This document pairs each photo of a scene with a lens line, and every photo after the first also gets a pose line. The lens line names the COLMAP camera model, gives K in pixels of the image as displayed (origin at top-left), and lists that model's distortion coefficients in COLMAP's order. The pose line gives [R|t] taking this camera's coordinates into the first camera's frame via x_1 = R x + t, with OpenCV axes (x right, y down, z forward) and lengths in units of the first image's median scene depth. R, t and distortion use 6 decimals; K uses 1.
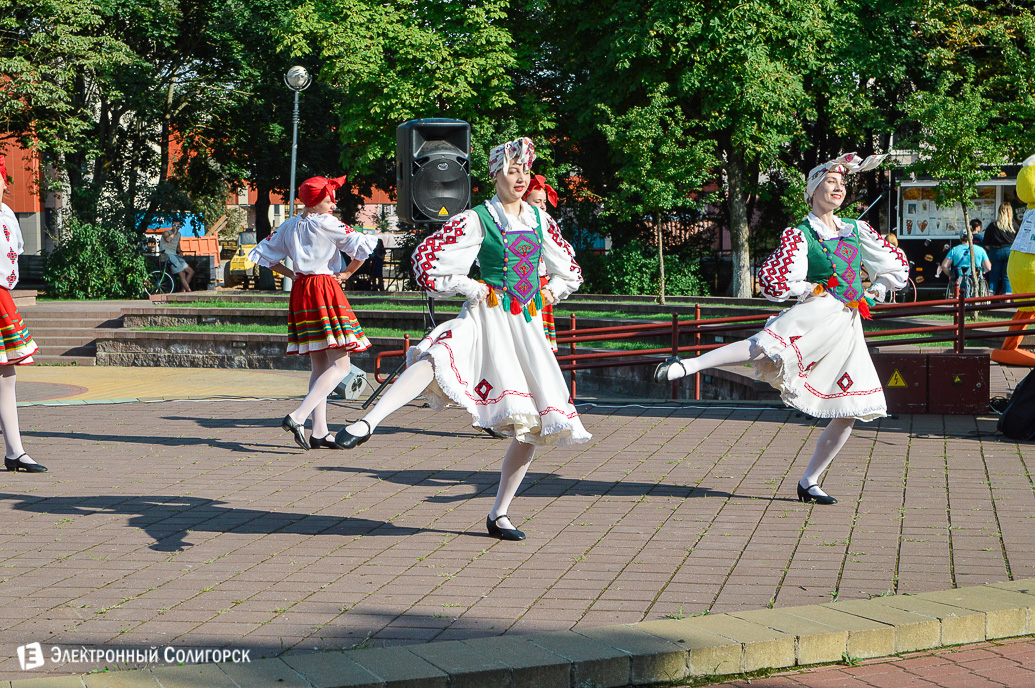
lens RADIAL K [[2231.3, 0, 510.9], [0, 2231.3, 344.2], [0, 0, 1]] dist [0.236316, 0.000000]
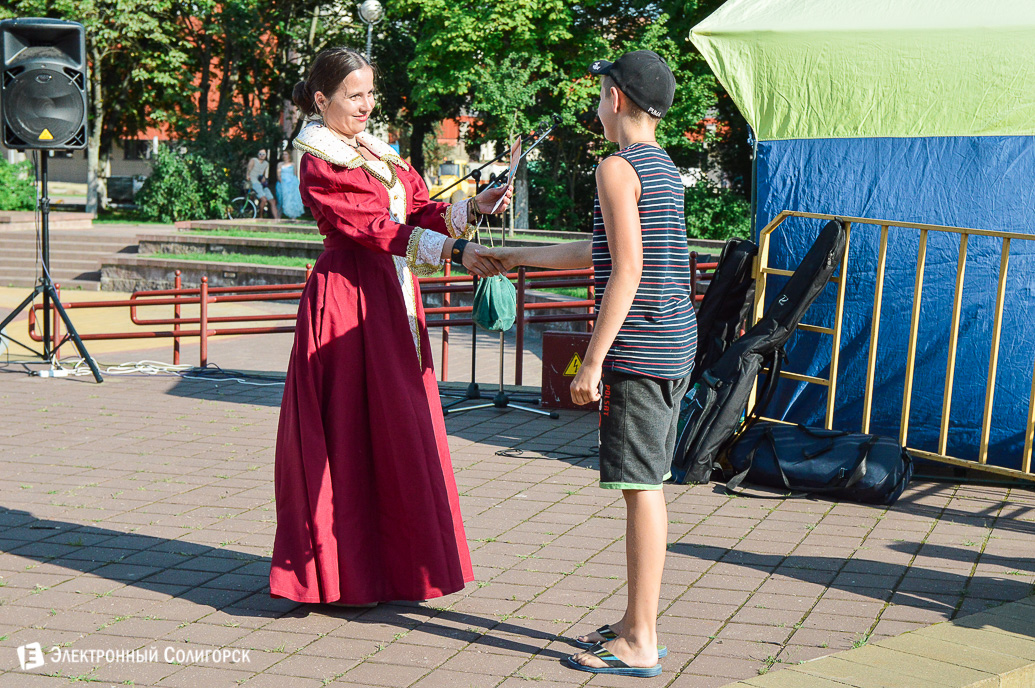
lens RADIAL K [[1943.6, 0, 519.0], [0, 1943.6, 345.2], [0, 0, 1]] dist [0.079852, 0.000000]
pose [[0.989557, 0.038627, -0.138868, 0.118889], [-0.032898, 0.998520, 0.043314, -0.009874], [0.140335, -0.038293, 0.989363, 0.161013]]
